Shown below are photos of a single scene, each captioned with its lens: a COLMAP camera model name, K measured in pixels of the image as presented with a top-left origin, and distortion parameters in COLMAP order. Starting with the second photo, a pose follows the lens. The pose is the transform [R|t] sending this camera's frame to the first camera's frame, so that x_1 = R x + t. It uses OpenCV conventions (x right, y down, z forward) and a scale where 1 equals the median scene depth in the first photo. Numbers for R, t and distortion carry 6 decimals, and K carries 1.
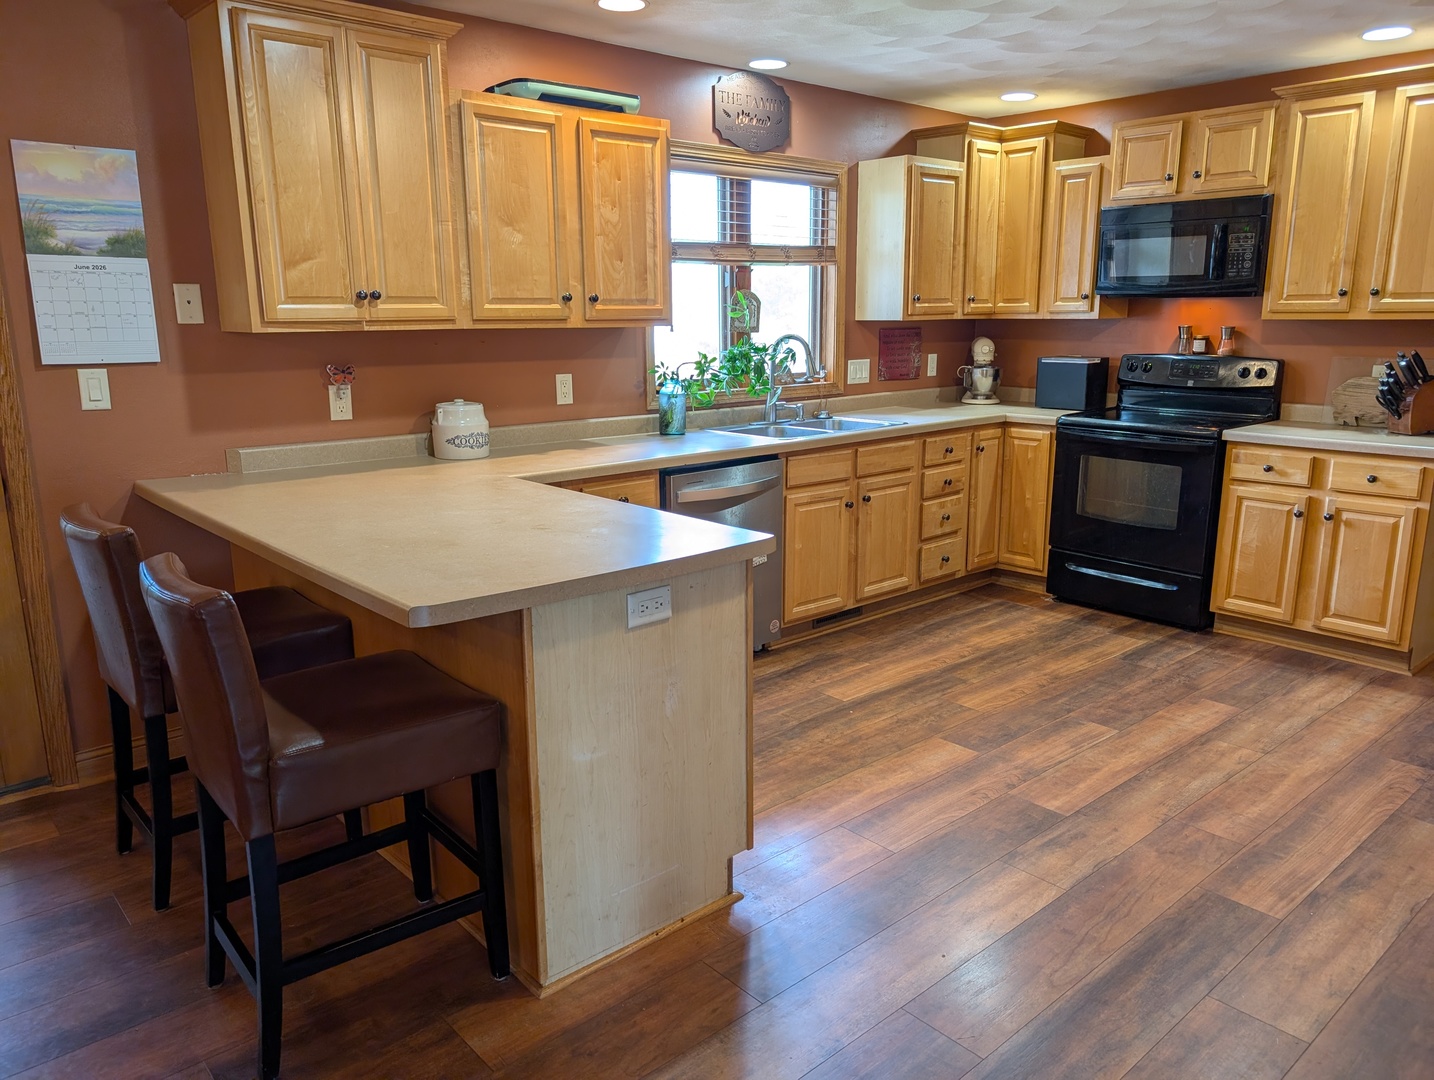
lens RADIAL K [[1020.5, 0, 717.0], [0, 1020.5, 540.0], [0, 0, 1]] dist [0.011011, -0.001353]
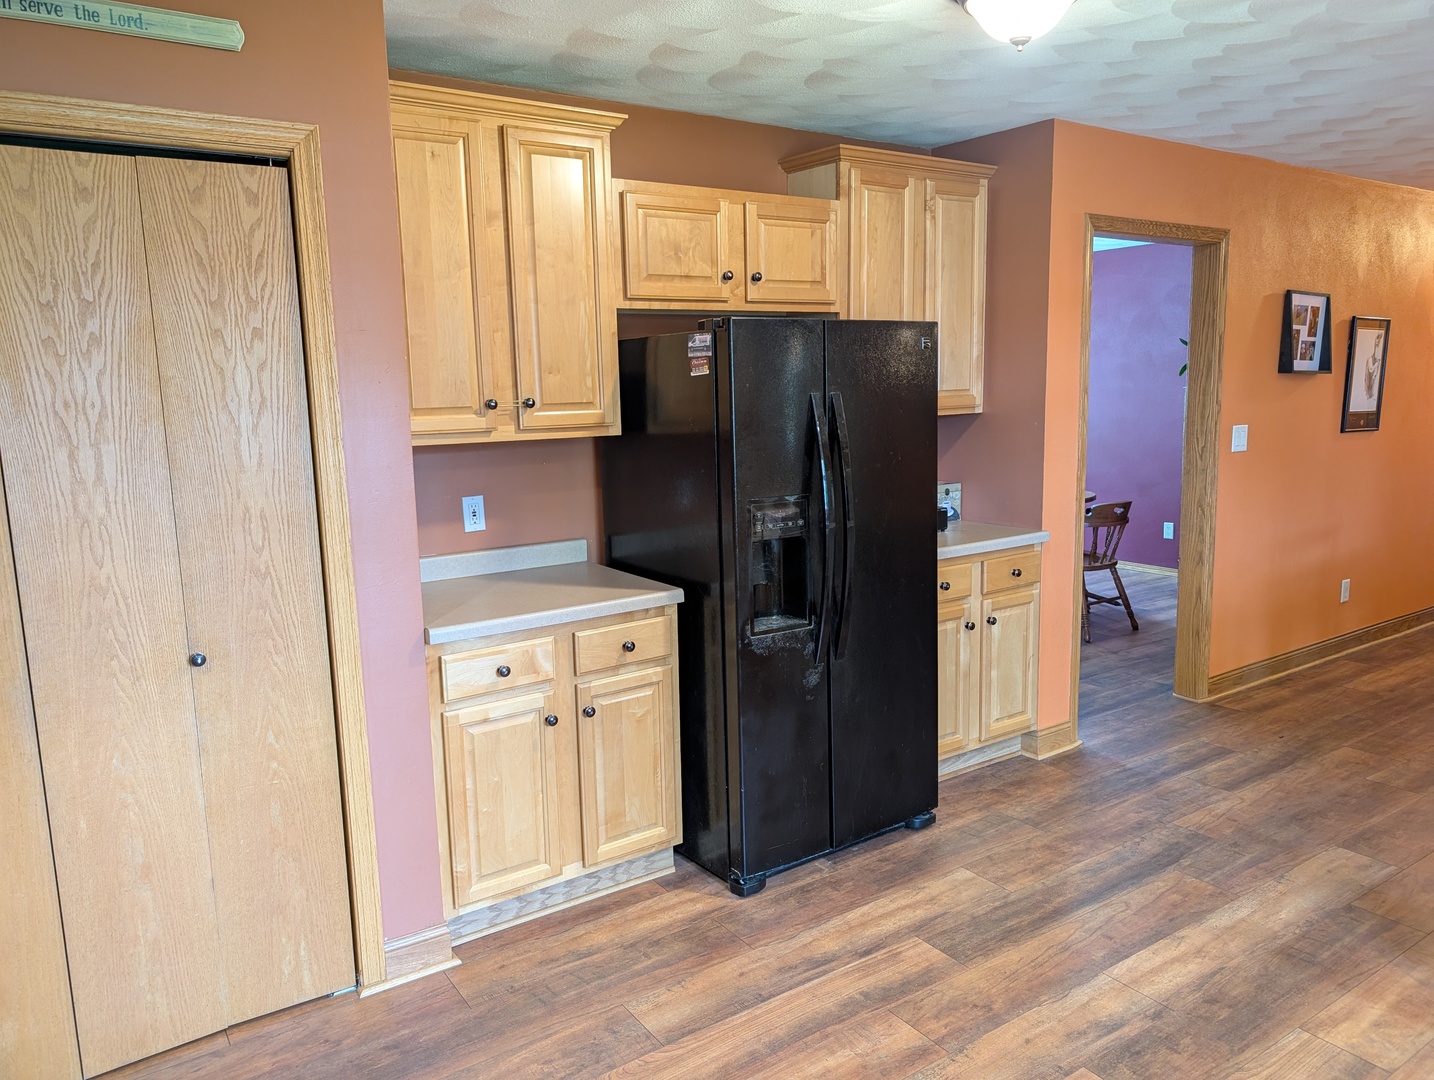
lens RADIAL K [[1020.5, 0, 717.0], [0, 1020.5, 540.0], [0, 0, 1]] dist [0.011011, -0.001353]
pose [[-0.992251, 0.004403, 0.124173, 0.356935], [0.050533, 0.927288, 0.370923, -0.277792], [-0.113511, 0.374323, -0.920325, 1.095376]]
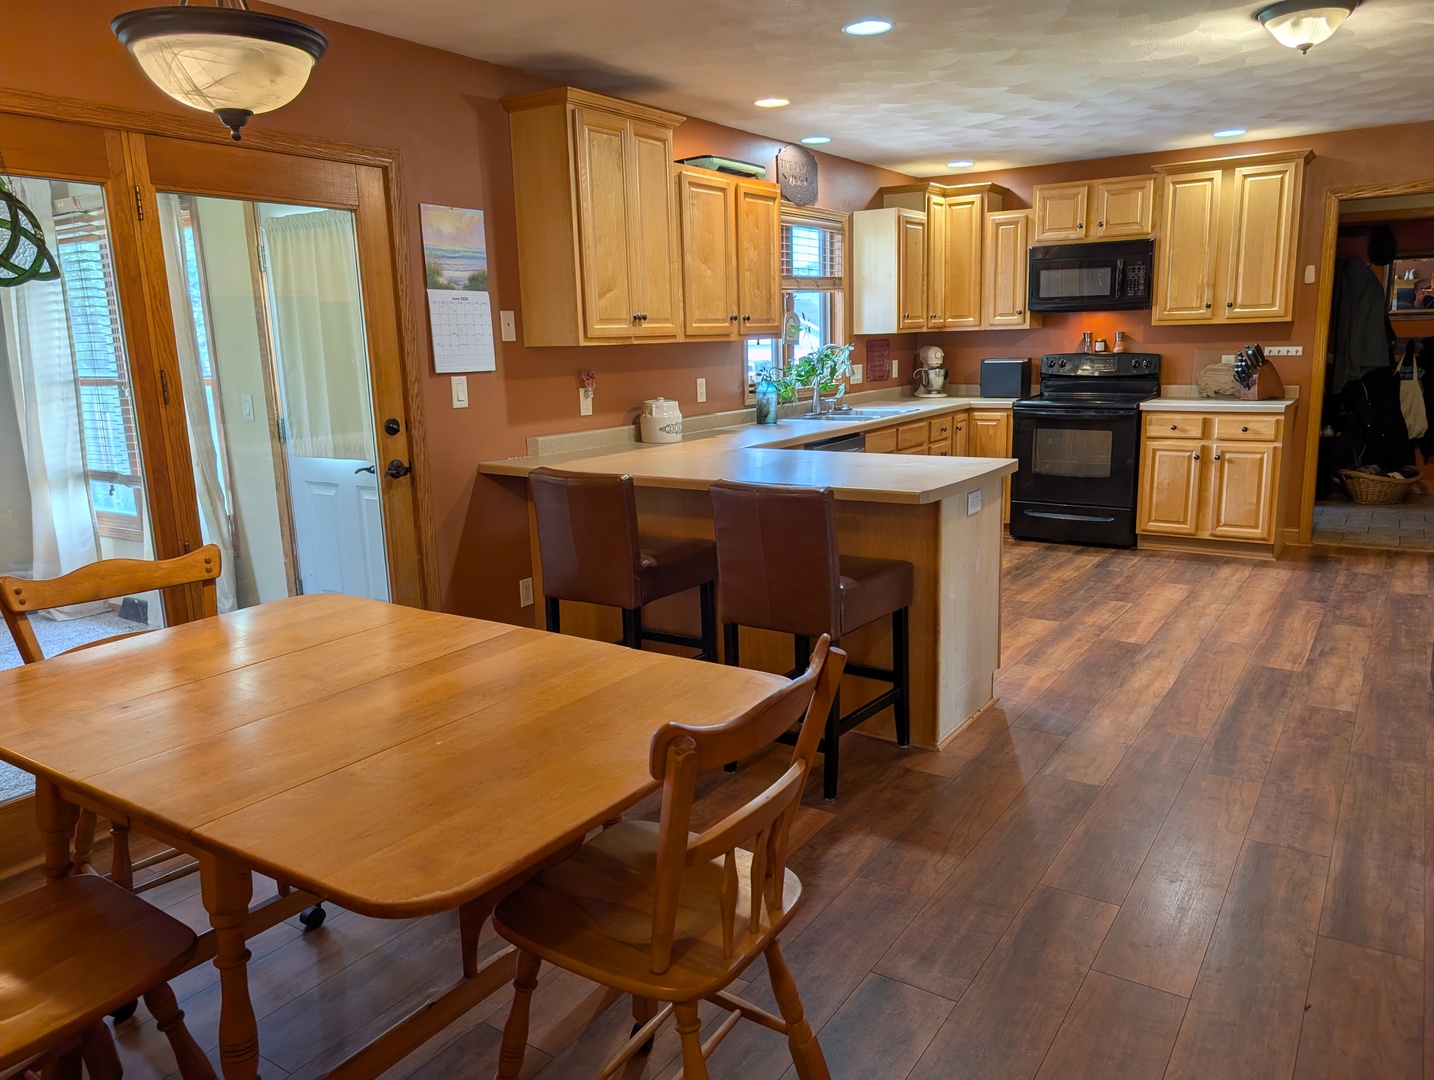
lens RADIAL K [[1030.6, 0, 717.0], [0, 1030.6, 540.0], [0, 0, 1]] dist [0.024851, 0.000326]
pose [[0.965699, -0.071123, 0.249735, -0.449517], [0.078234, 0.996760, -0.018655, 0.063465], [-0.247599, 0.037553, 0.968135, -0.241547]]
